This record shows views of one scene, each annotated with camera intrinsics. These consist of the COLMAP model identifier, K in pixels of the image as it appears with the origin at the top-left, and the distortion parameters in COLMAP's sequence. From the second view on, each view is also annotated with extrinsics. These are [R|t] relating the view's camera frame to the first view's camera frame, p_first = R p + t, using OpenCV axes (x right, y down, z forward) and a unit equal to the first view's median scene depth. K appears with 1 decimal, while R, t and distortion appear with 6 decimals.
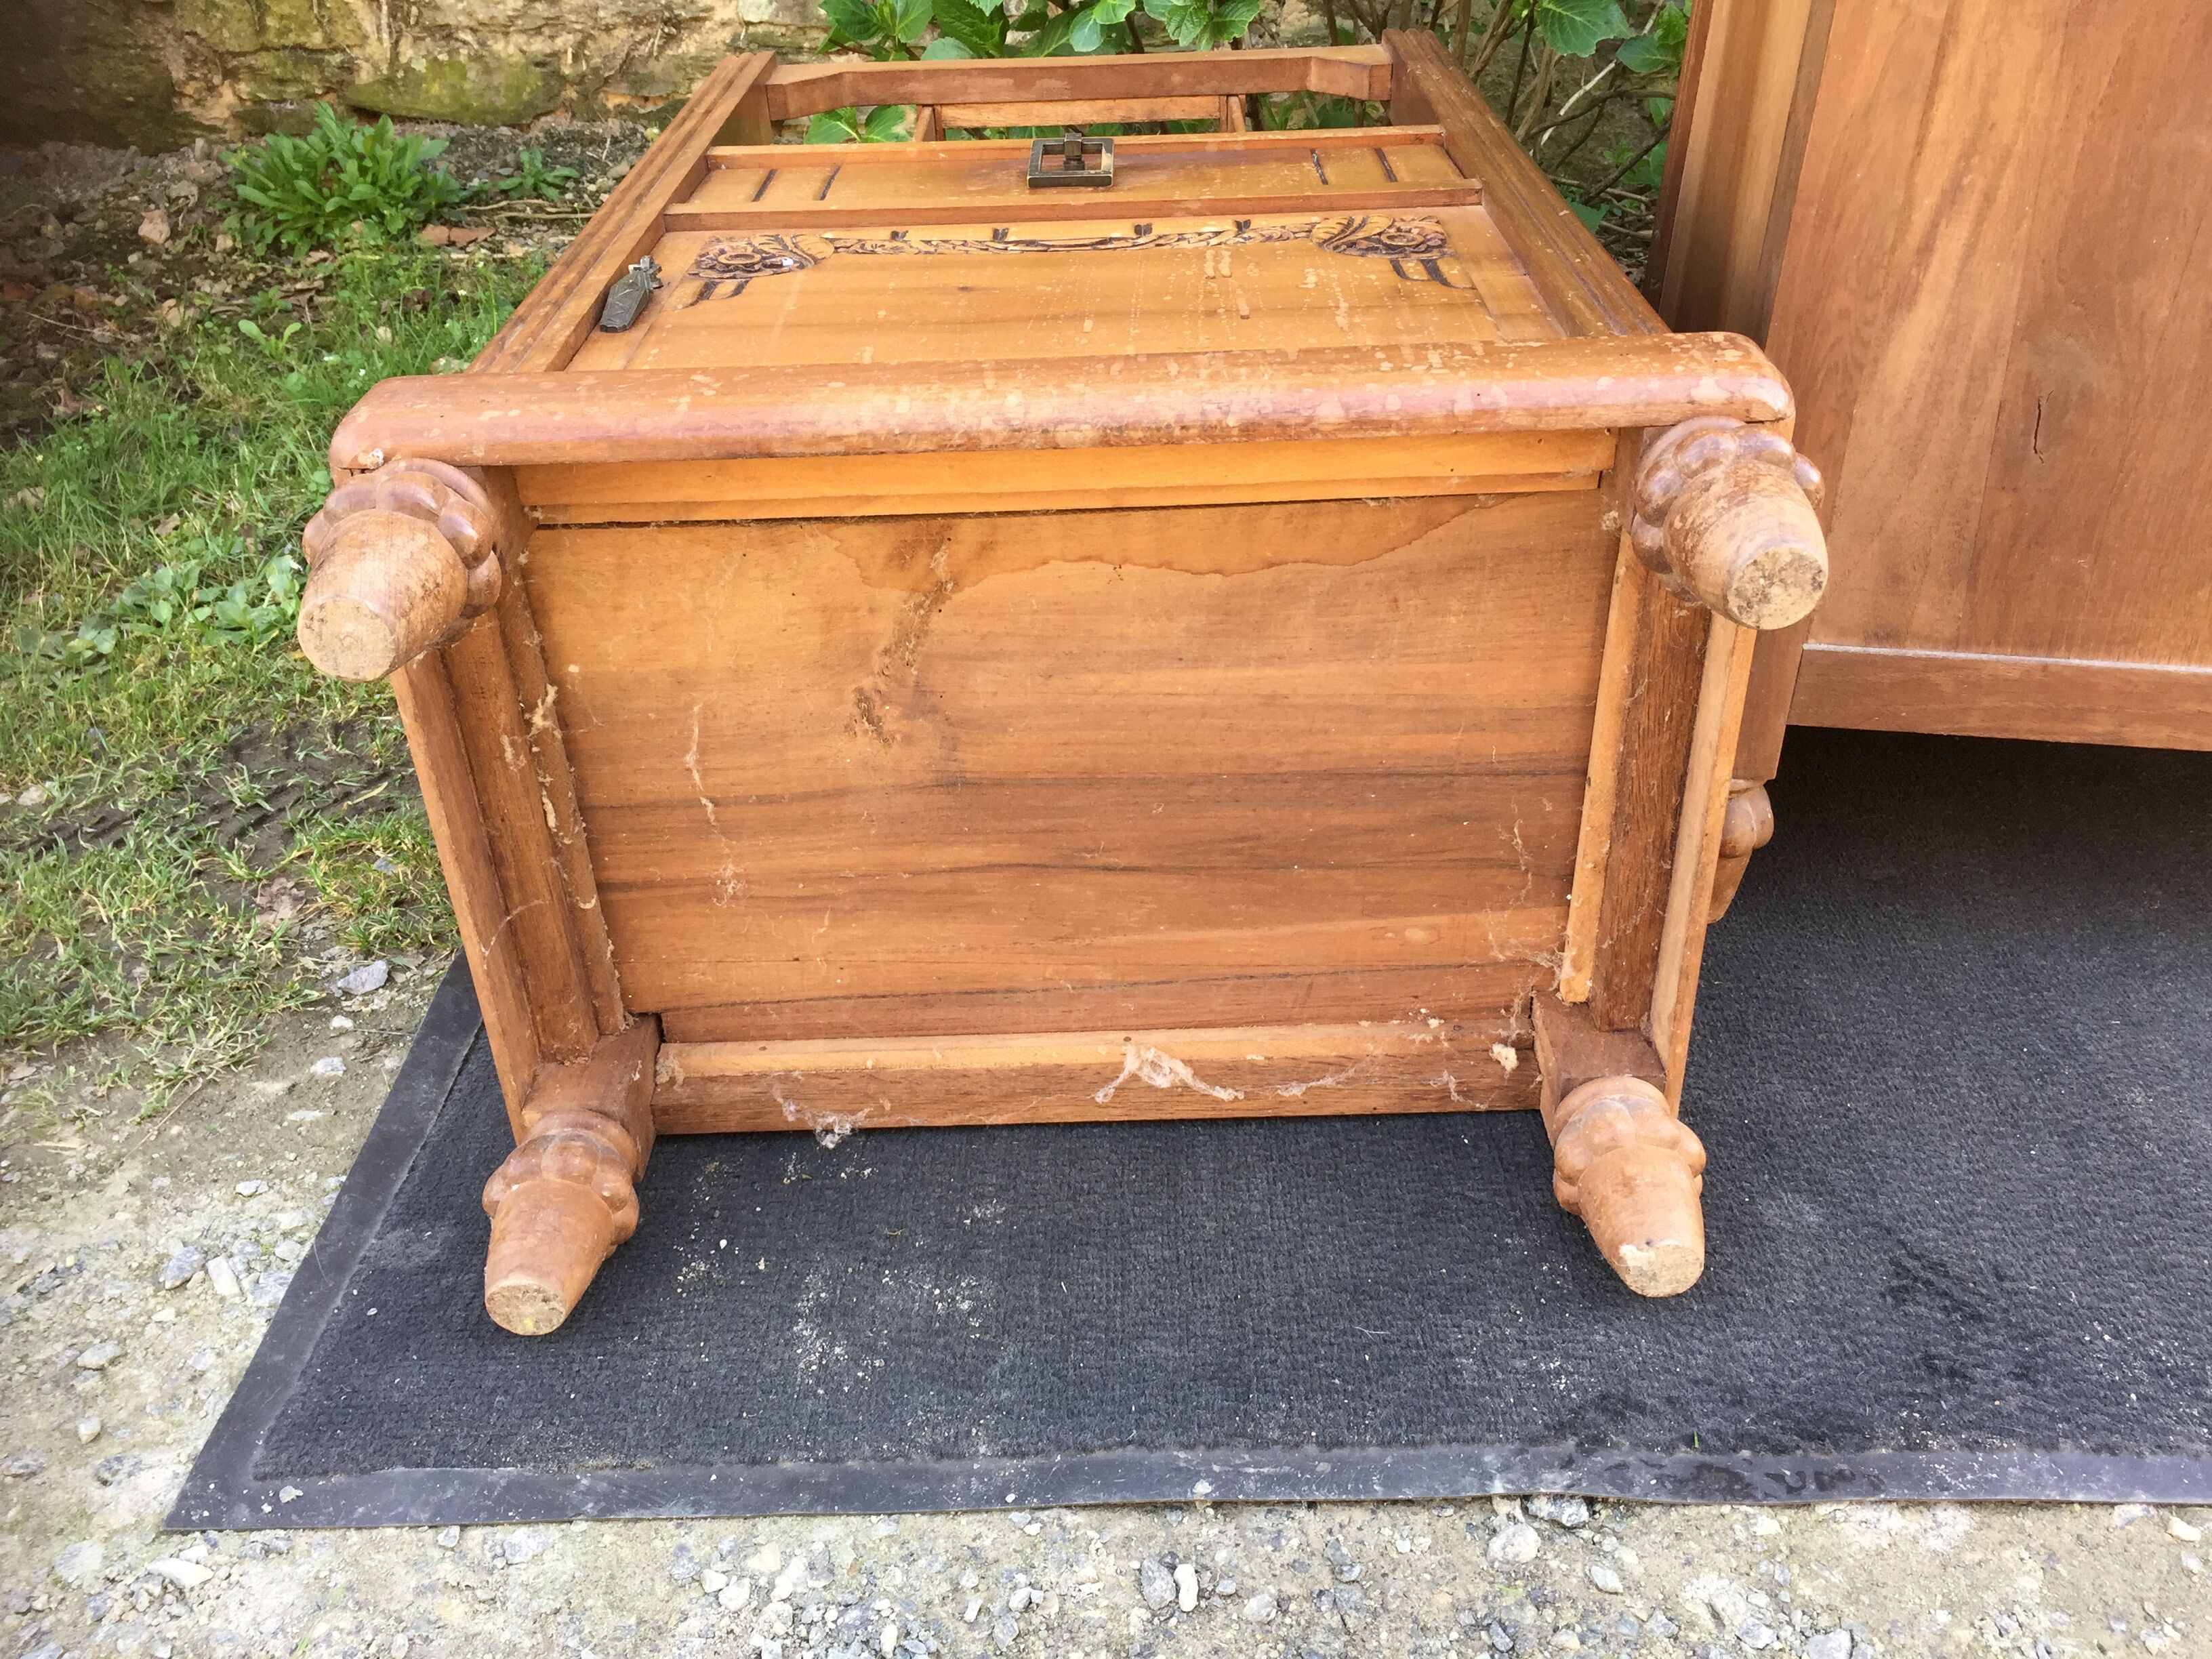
lens RADIAL K [[1896.5, 0, 1112.1], [0, 1896.5, 830.7], [0, 0, 1]] dist [0.078640, -0.106188]
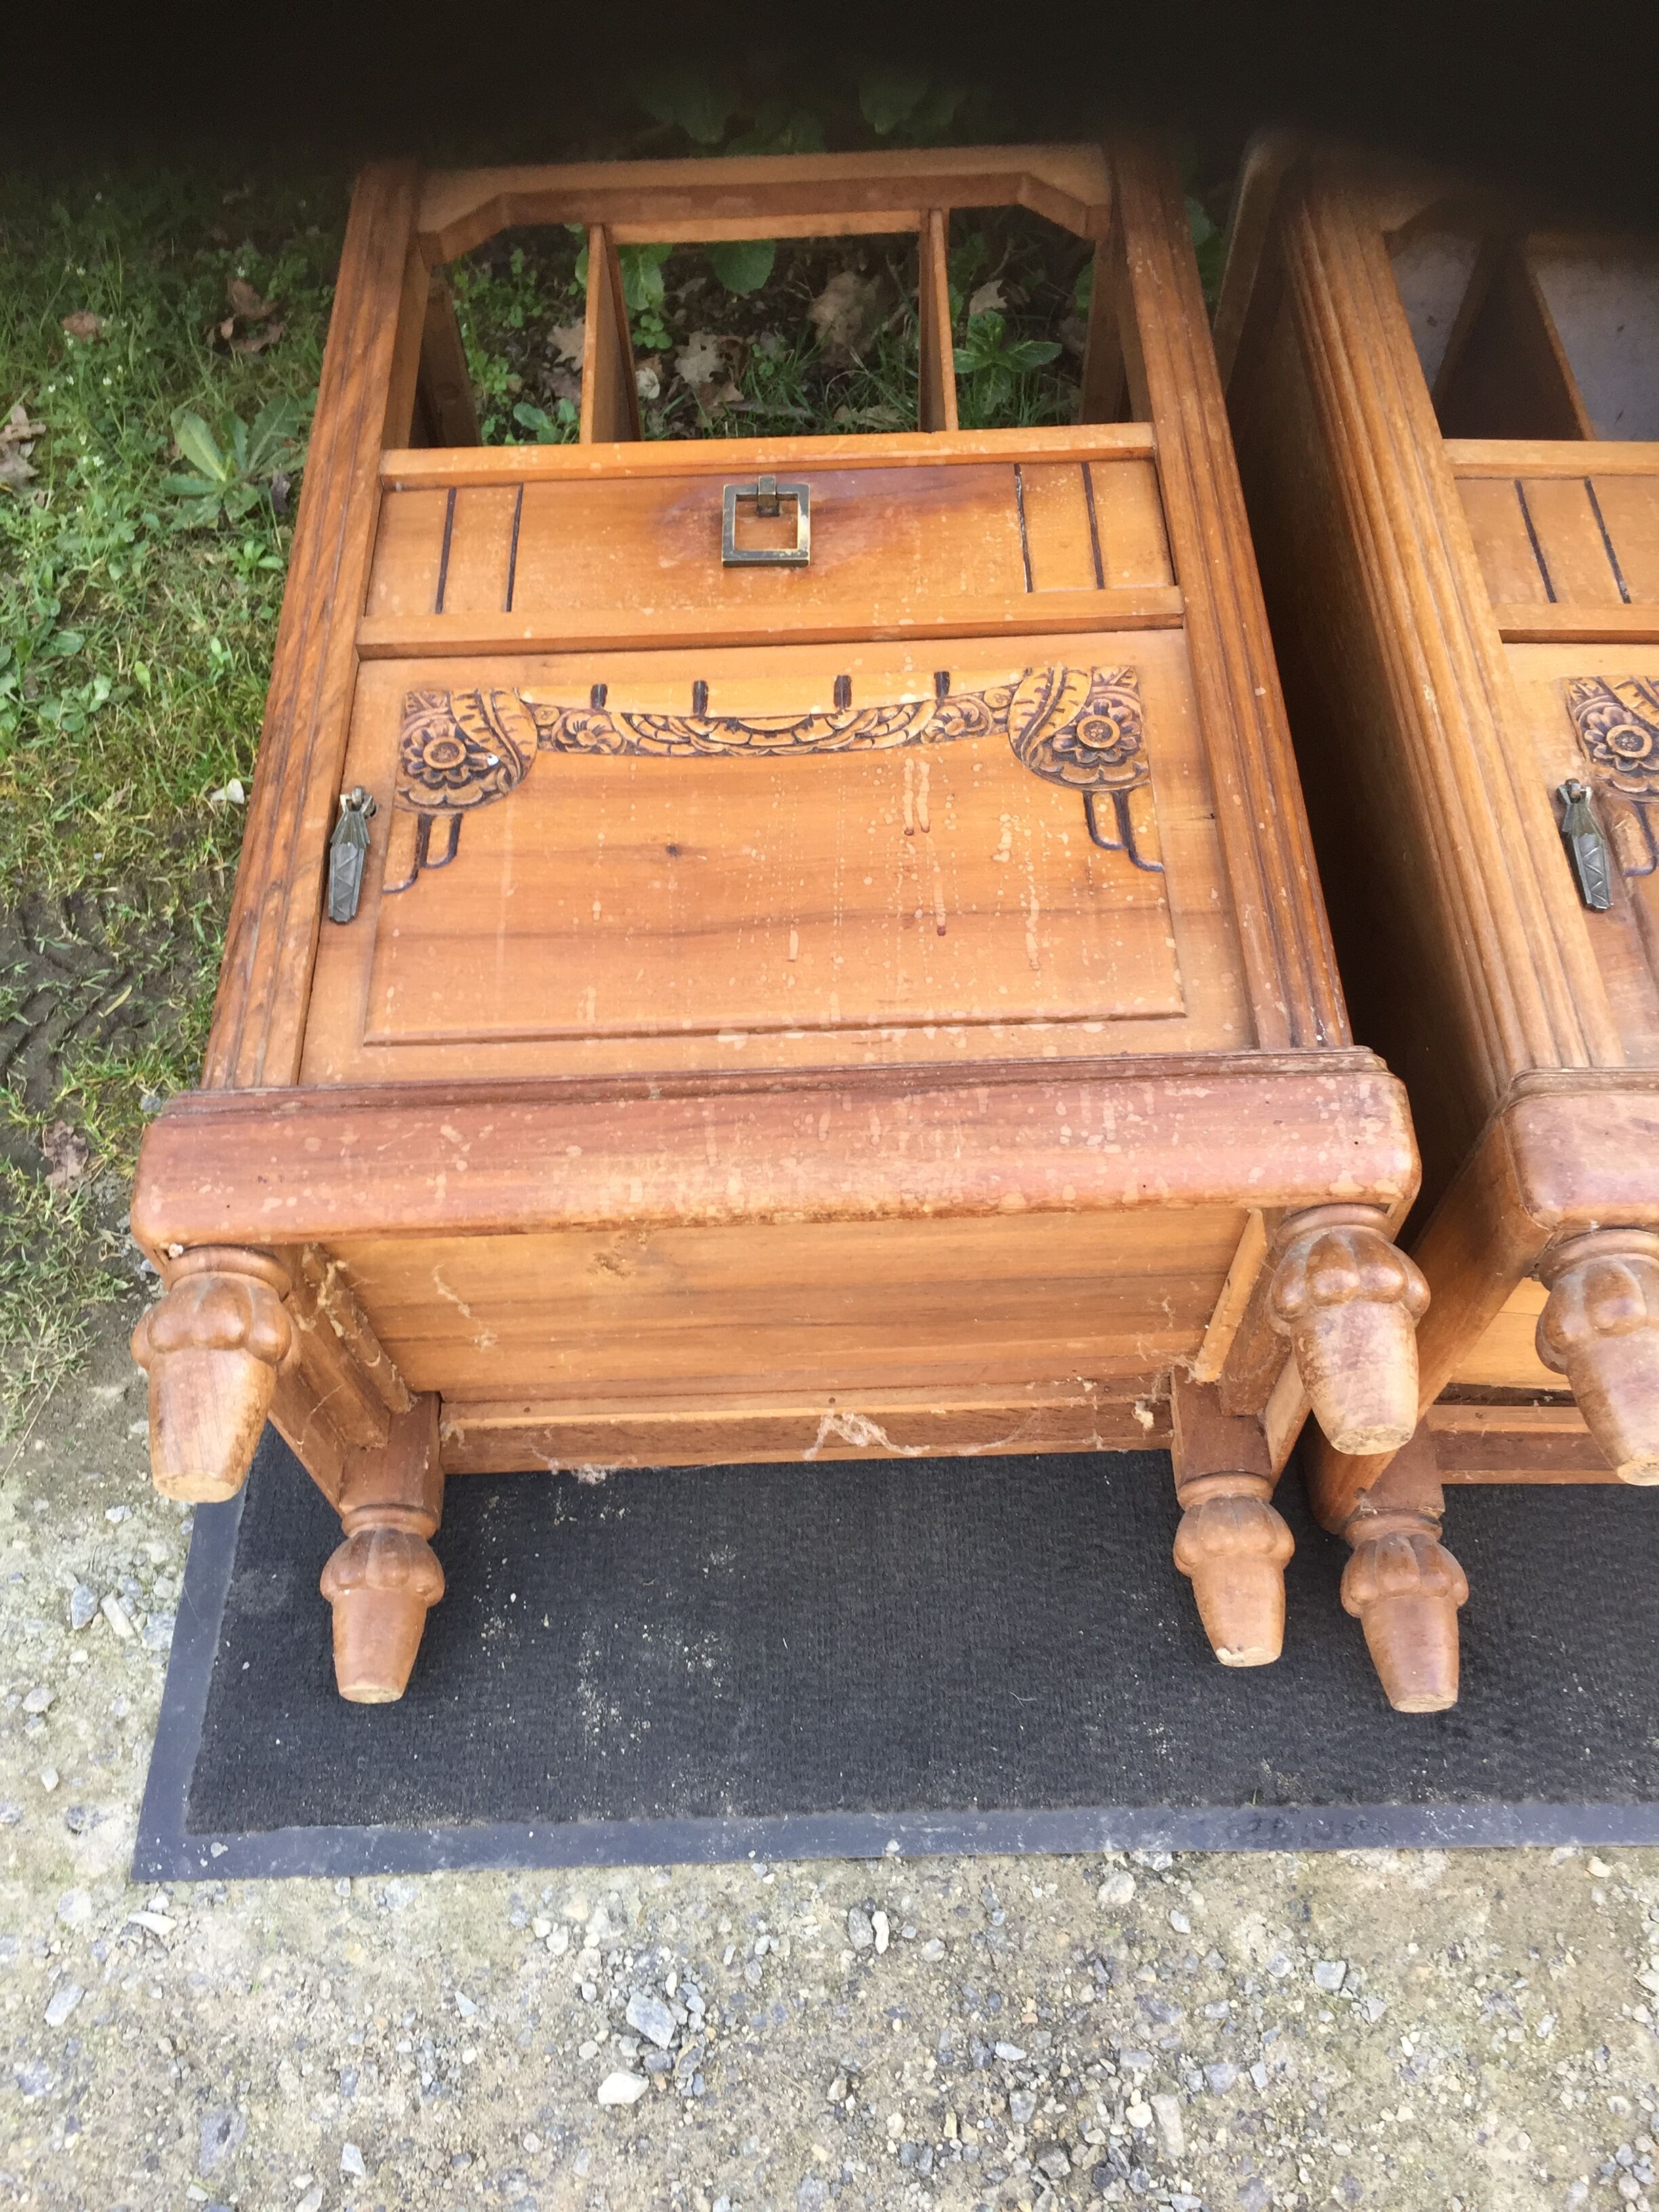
lens RADIAL K [[1896.5, 0, 837.5], [0, 1896.5, 1122.2], [0, 0, 1]] dist [0.078640, -0.106188]
pose [[0.999749, -0.013808, 0.017671, -0.008235], [0.004653, 0.898554, 0.438839, -0.645171], [-0.021938, -0.438646, 0.898392, 0.000987]]
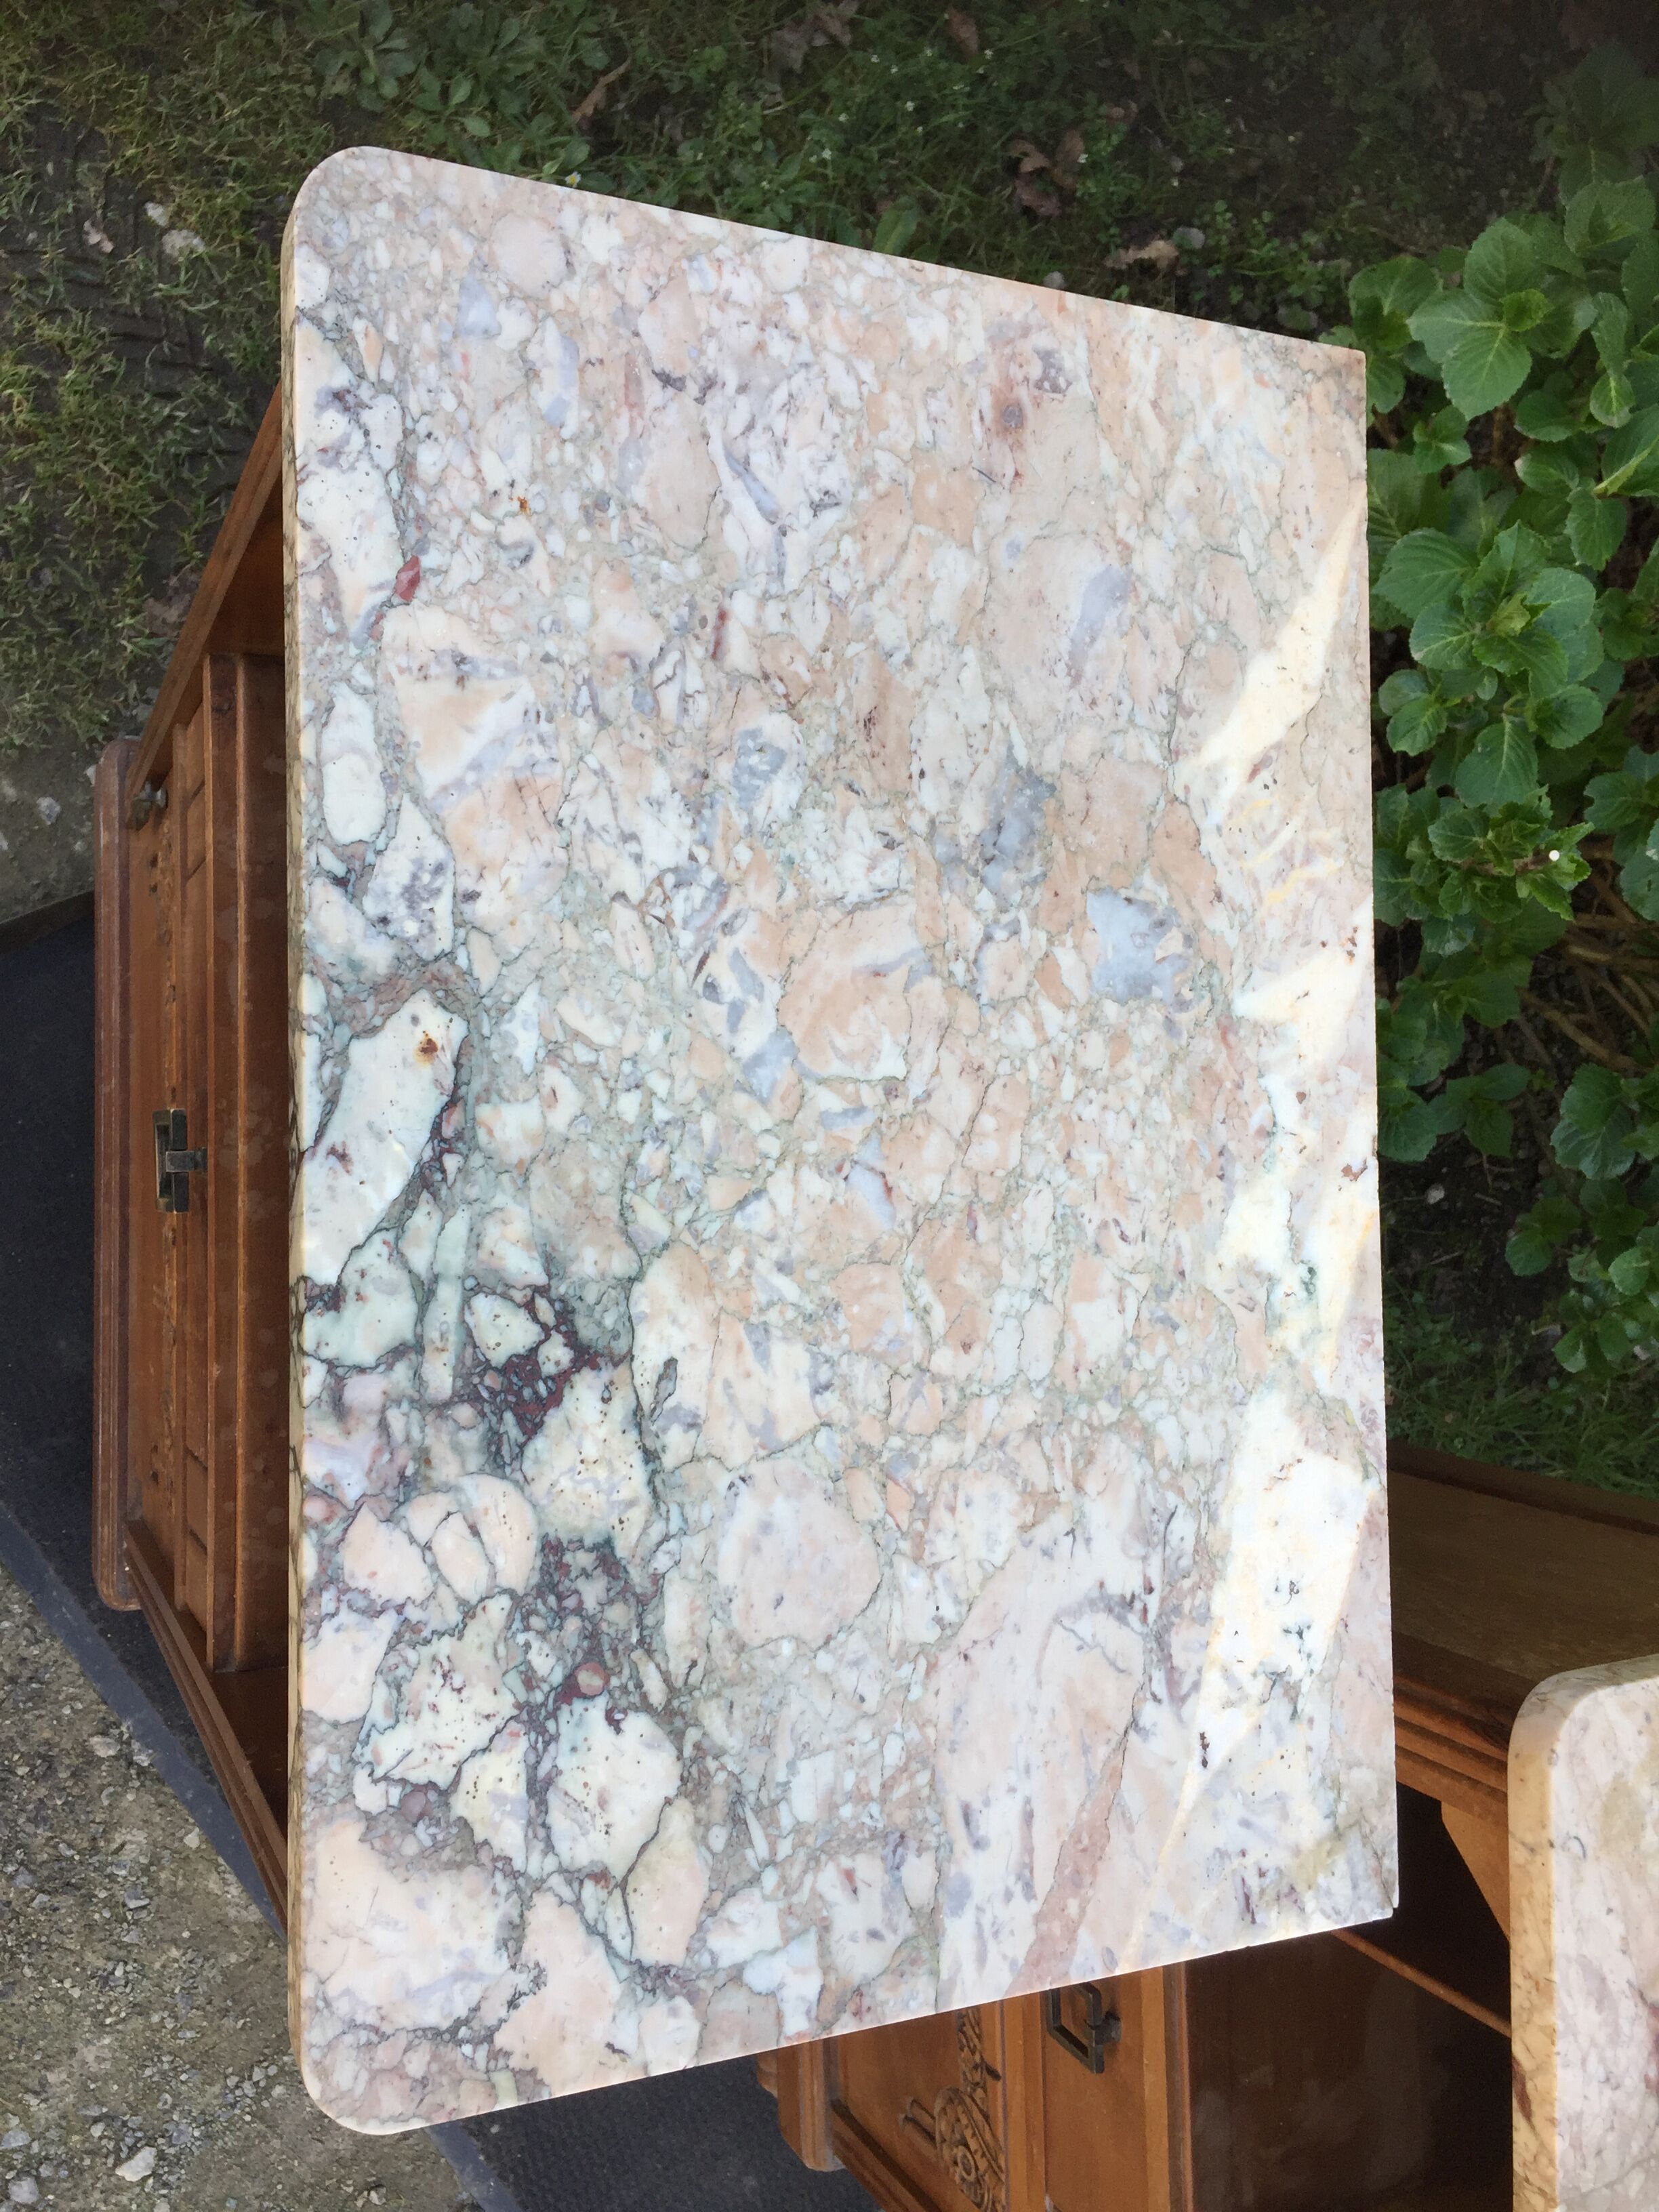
lens RADIAL K [[1896.5, 0, 831.7], [0, 1896.5, 1109.7], [0, 0, 1]] dist [0.078640, -0.106188]
pose [[0.479340, 0.840605, 0.252223, -0.380032], [-0.775545, 0.271190, 0.570076, -1.214785], [0.410808, -0.468871, 0.781919, 0.113622]]
